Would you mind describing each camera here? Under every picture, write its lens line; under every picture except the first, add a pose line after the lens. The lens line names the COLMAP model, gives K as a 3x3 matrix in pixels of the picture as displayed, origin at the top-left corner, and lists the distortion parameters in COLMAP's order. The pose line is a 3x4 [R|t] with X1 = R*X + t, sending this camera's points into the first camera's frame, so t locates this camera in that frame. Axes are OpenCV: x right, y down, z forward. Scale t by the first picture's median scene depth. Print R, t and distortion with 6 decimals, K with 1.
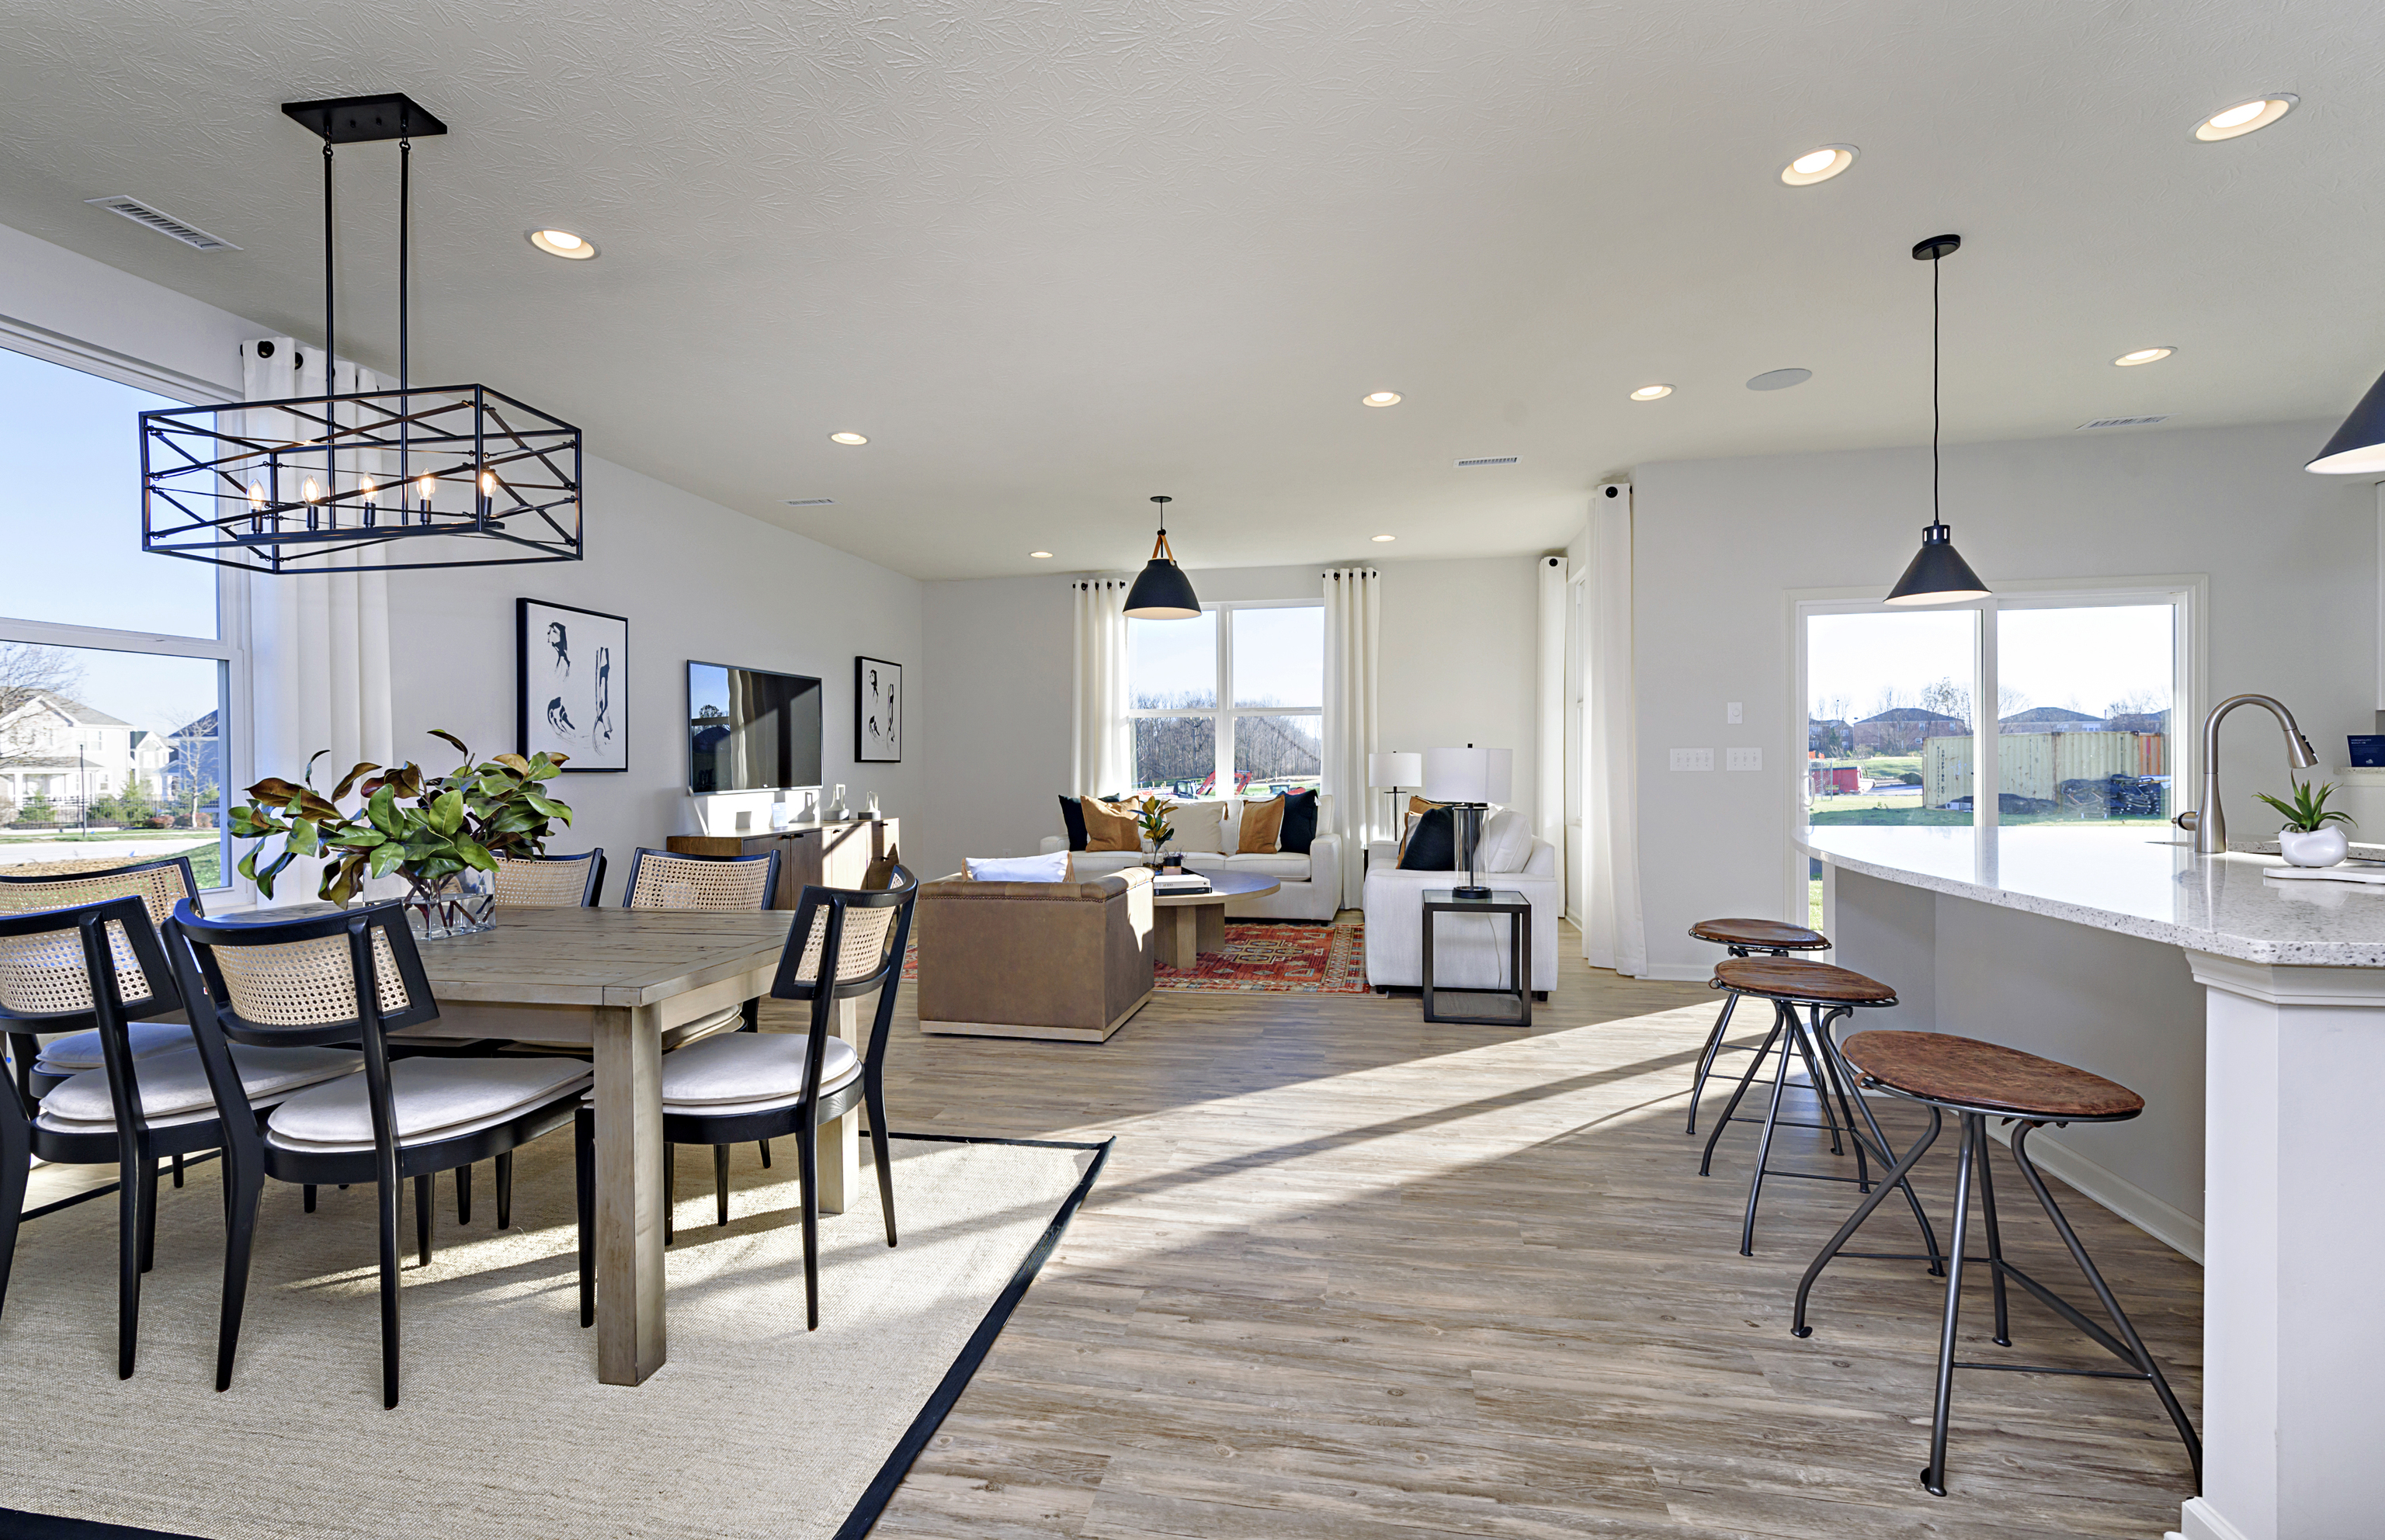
lens RADIAL K [[1014.8, 0, 1194.2], [0, 1014.8, 768.2], [0, 0, 1]] dist [0.004604, 0.000180]
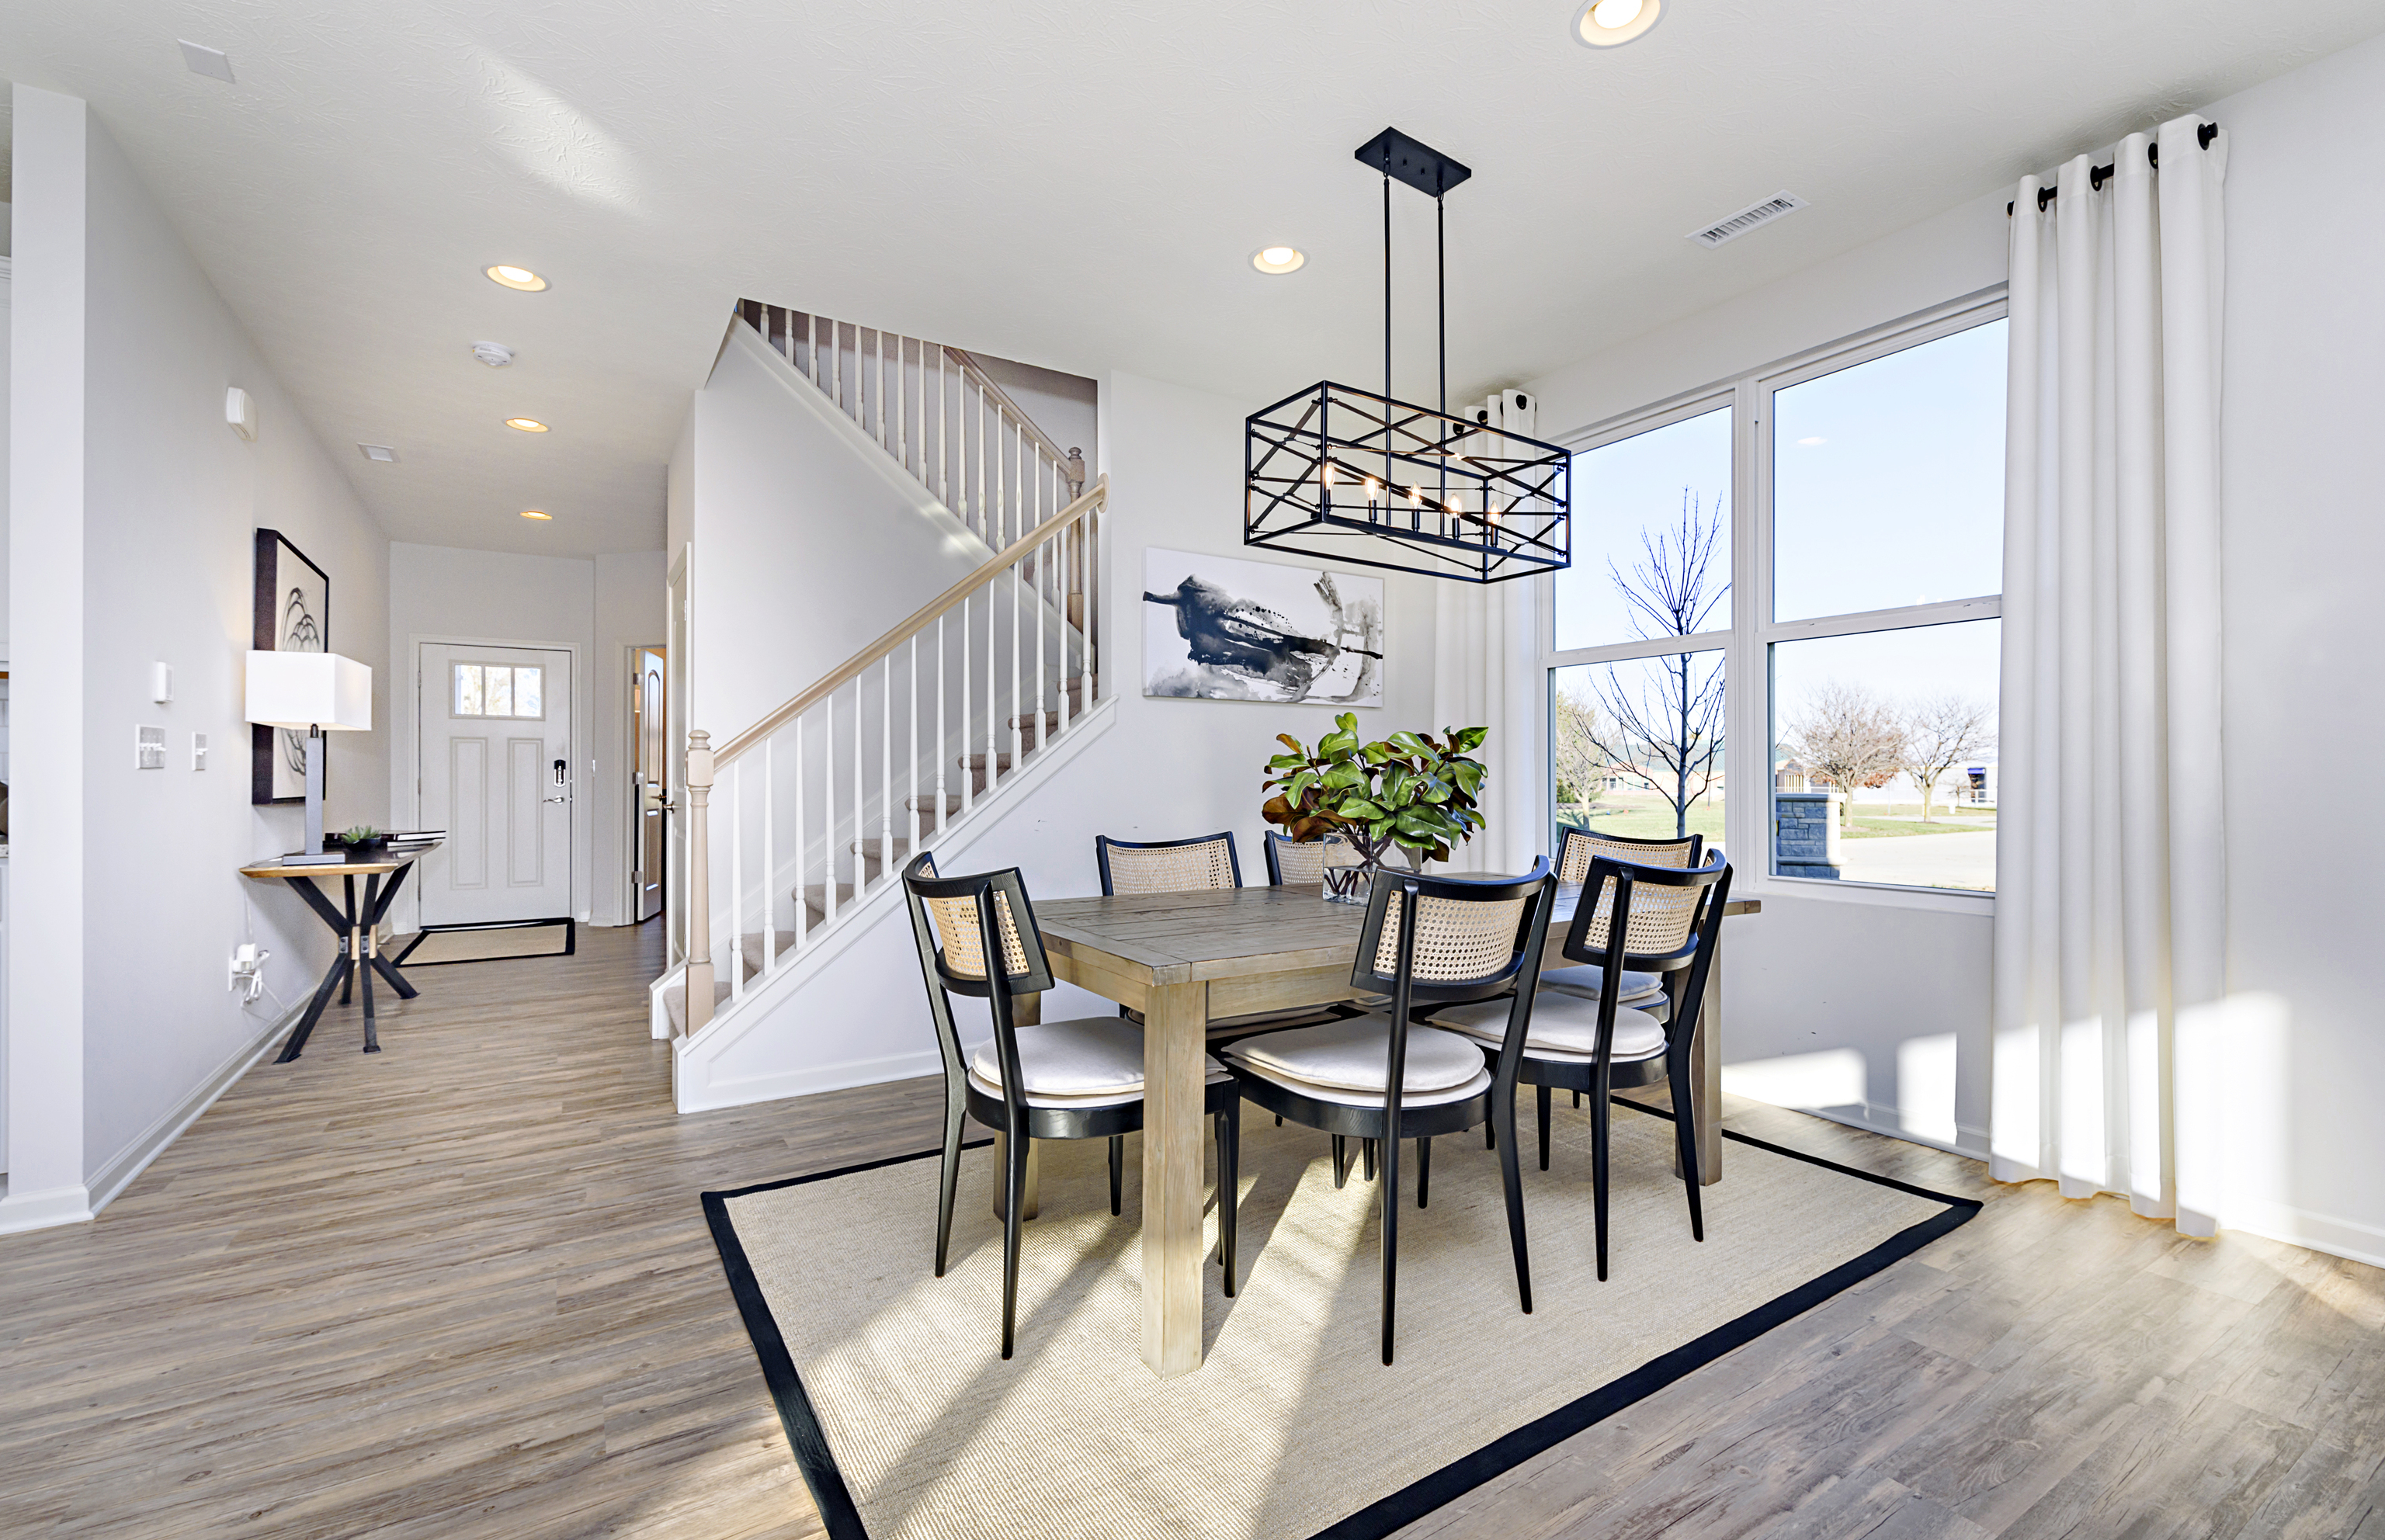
lens RADIAL K [[1014.8, 0, 1203.3], [0, 1014.8, 770.0], [0, 0, 1]] dist [0.004604, 0.000180]
pose [[-0.732126, 0.007993, -0.681122, 0.140311], [0.001859, 0.999951, 0.009736, 0.011525], [0.681167, 0.005862, -0.732105, 1.928128]]
